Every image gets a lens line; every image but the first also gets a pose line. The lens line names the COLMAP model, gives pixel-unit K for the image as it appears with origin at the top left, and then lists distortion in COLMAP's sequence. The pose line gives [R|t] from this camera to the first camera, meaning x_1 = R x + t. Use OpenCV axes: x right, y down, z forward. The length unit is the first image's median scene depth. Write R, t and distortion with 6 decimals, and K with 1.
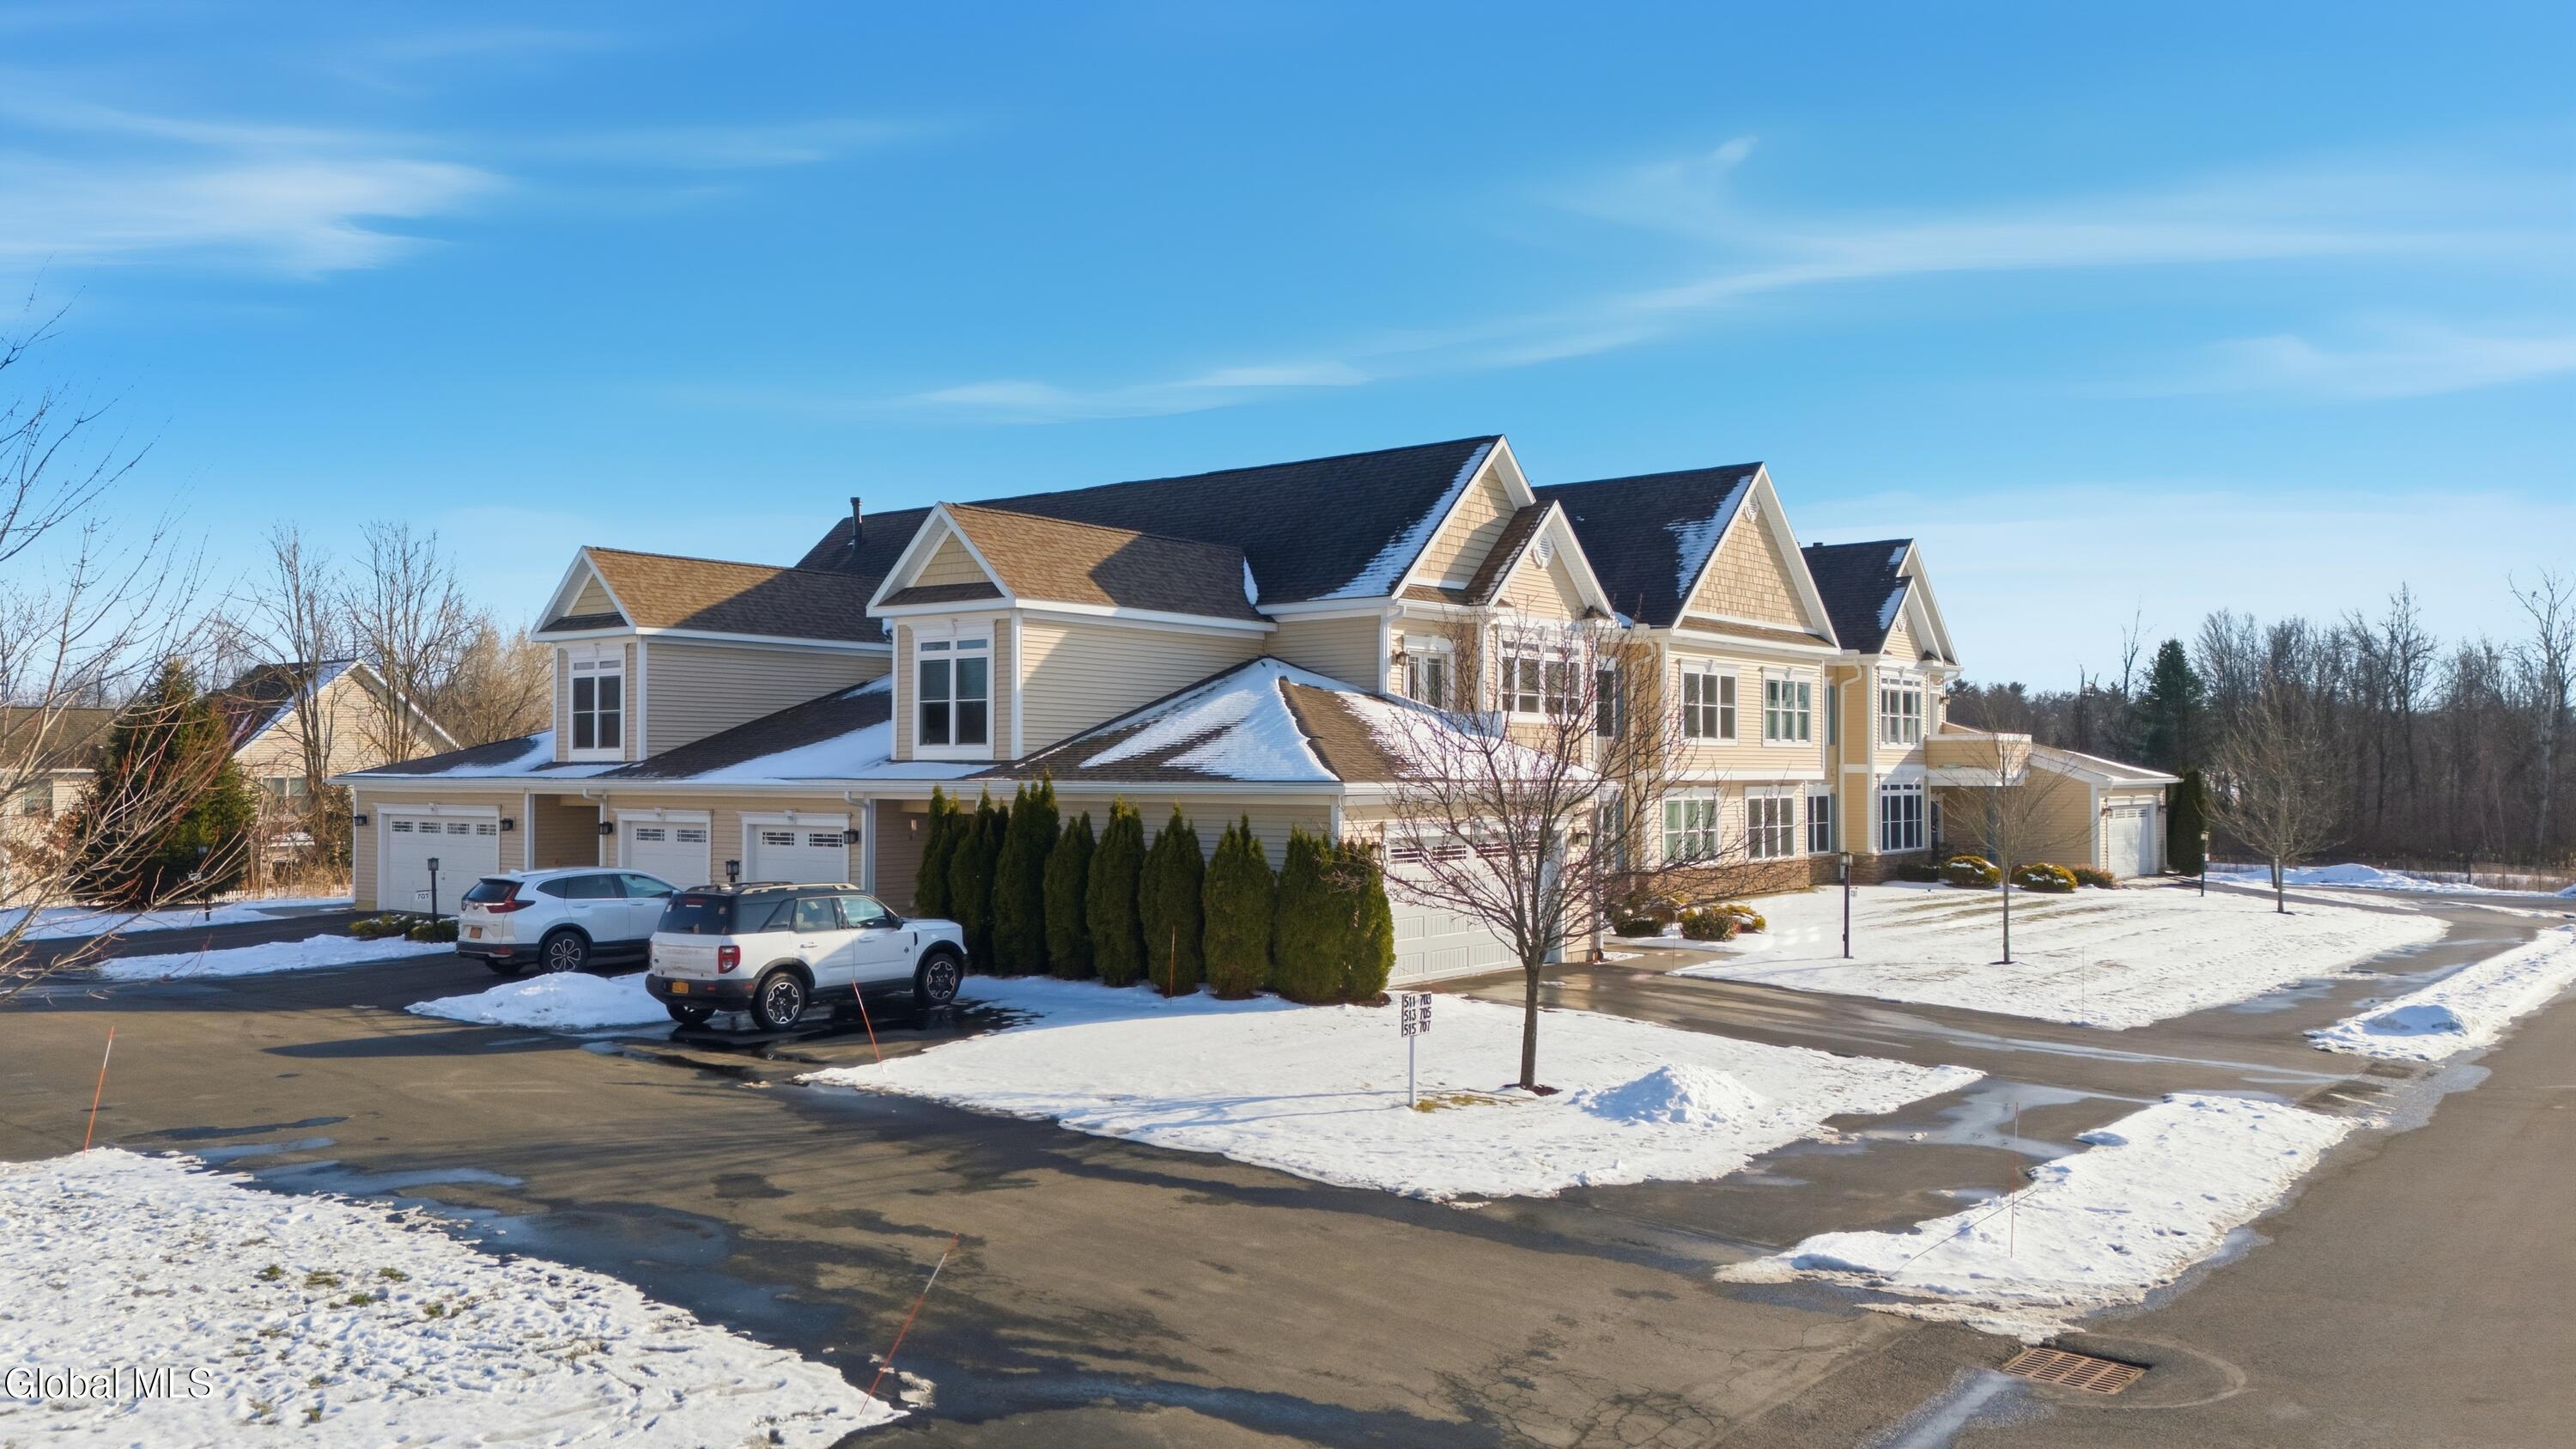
lens RADIAL K [[1901.4, 0, 1290.9], [0, 1901.4, 727.9], [0, 0, 1]] dist [0.060585, -0.047431]
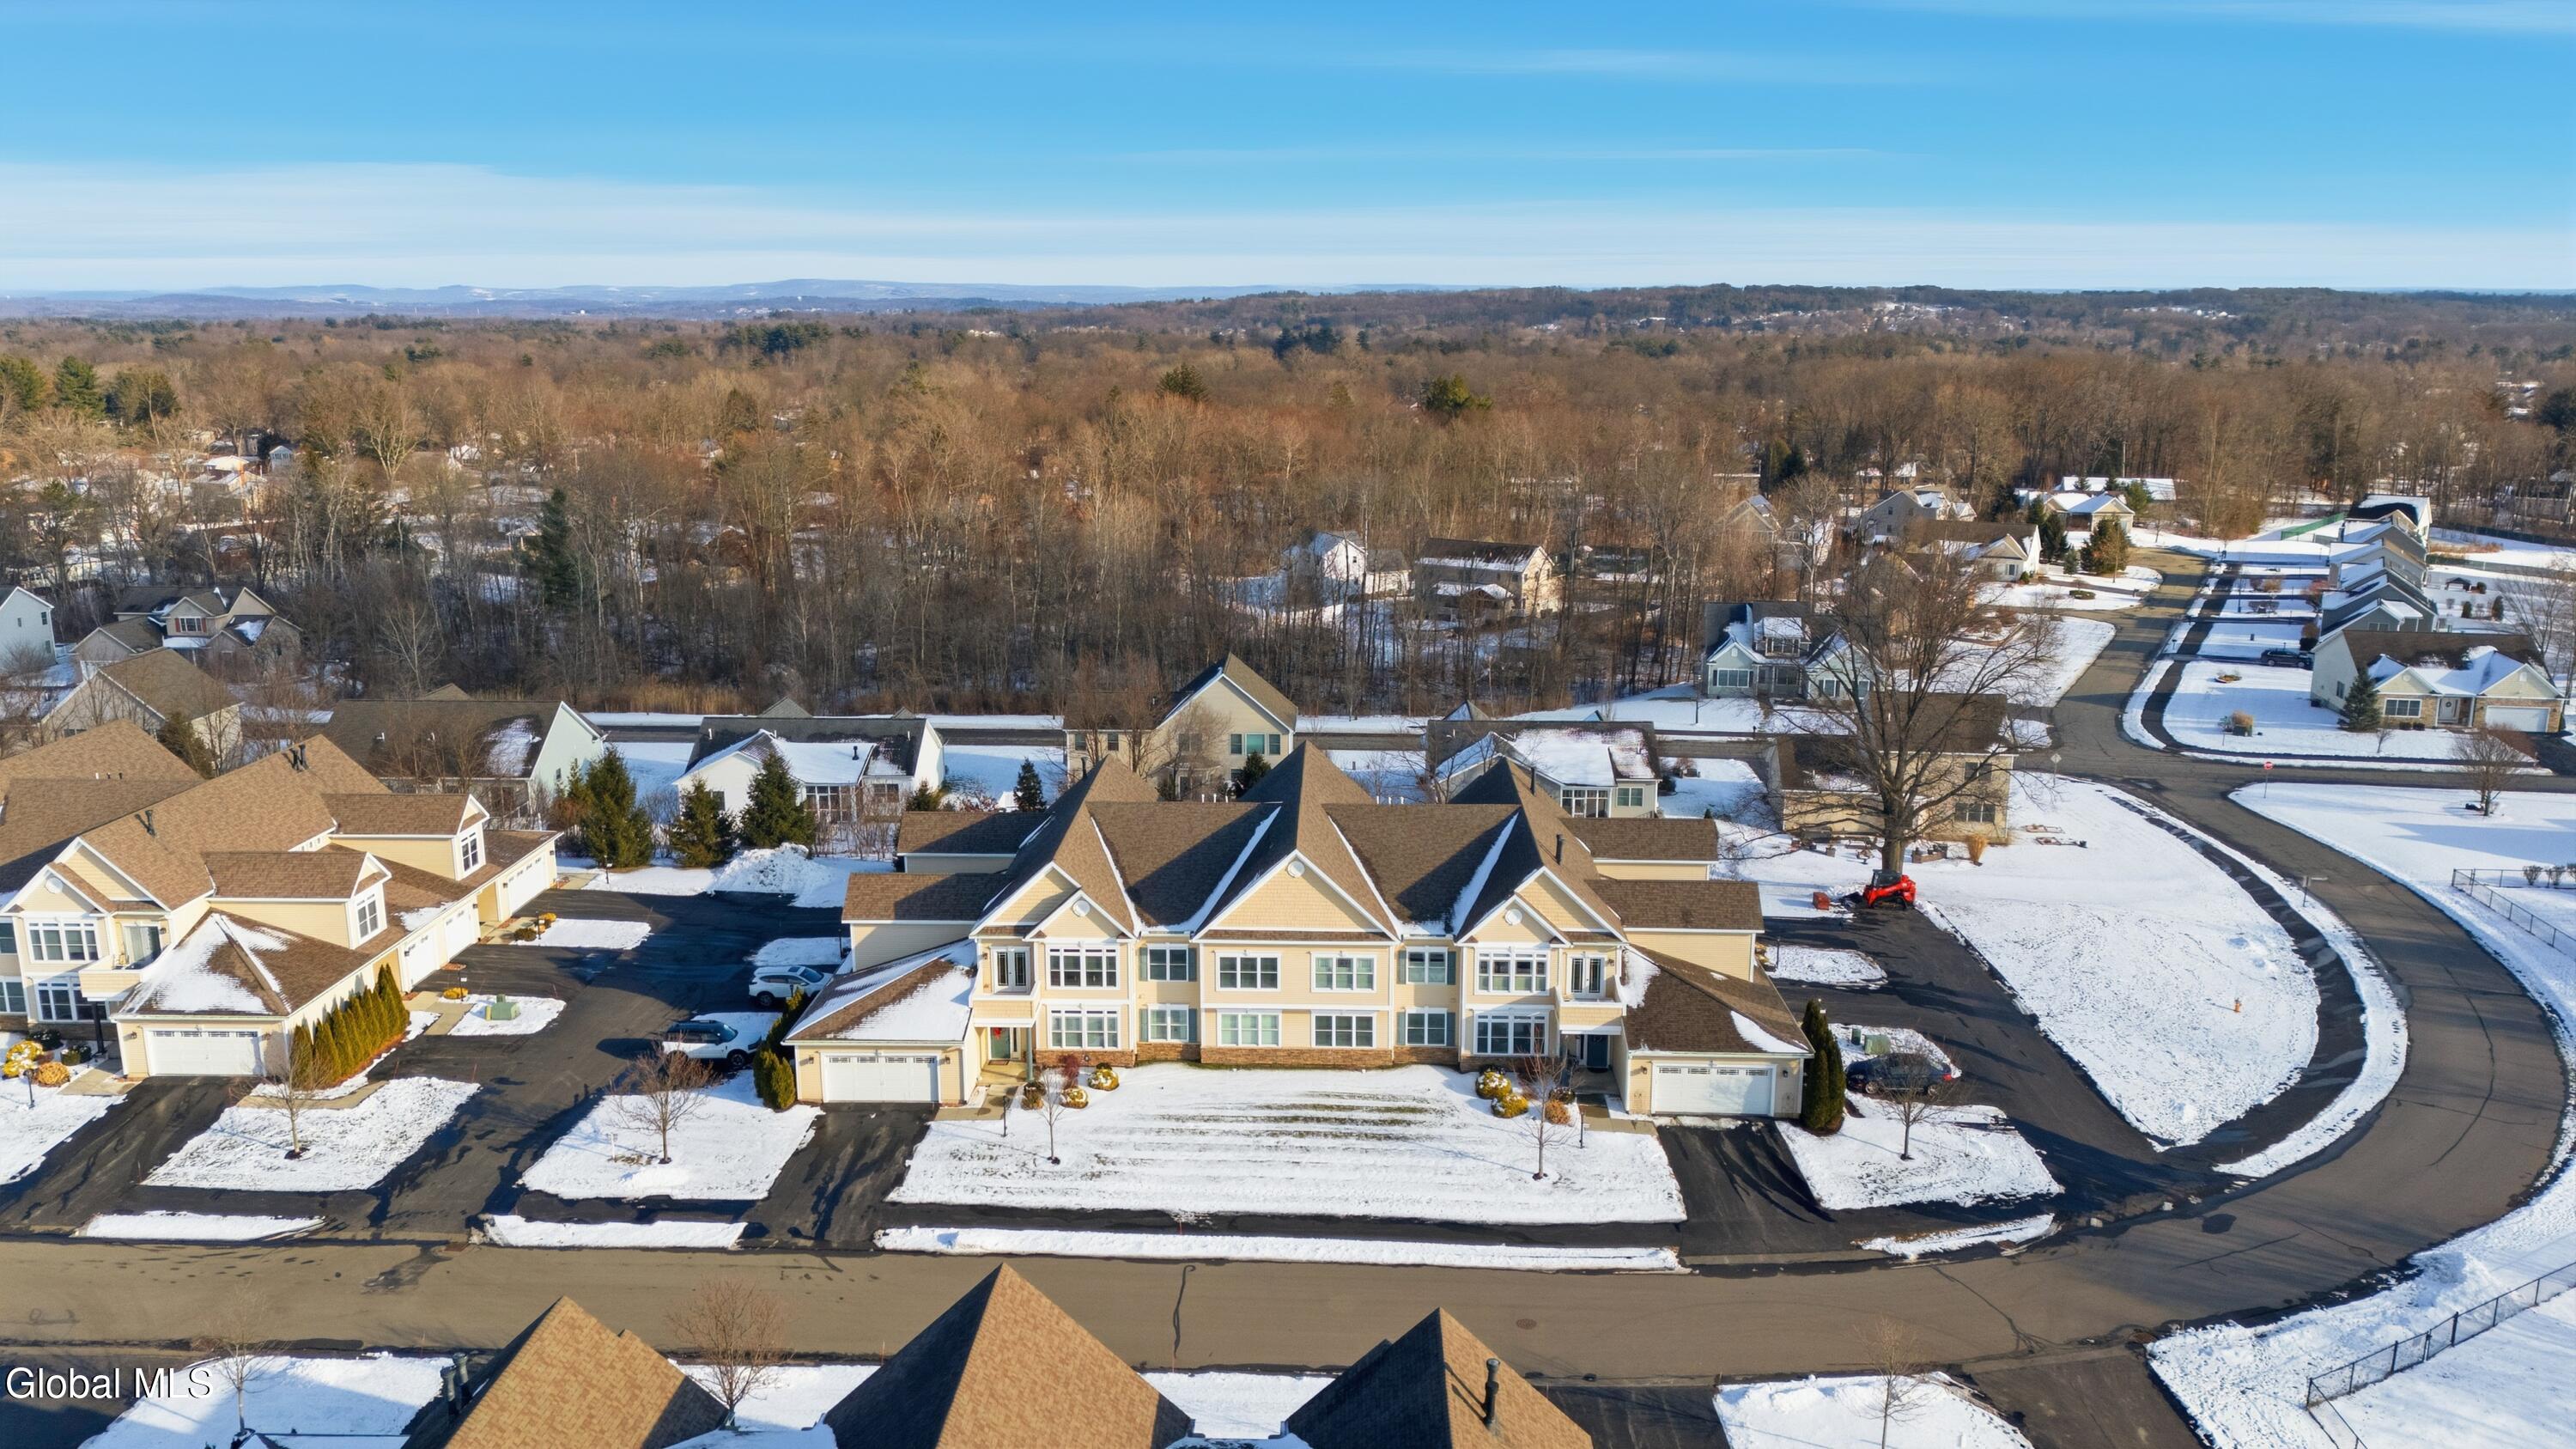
lens RADIAL K [[1901.4, 0, 1259.8], [0, 1901.4, 675.7], [0, 0, 1]] dist [0.060585, -0.047431]
pose [[0.588323, 0.159843, -0.792670, 1.931156], [0.021475, 0.976834, 0.212919, -0.810132], [0.808341, -0.142288, 0.571261, -0.063360]]
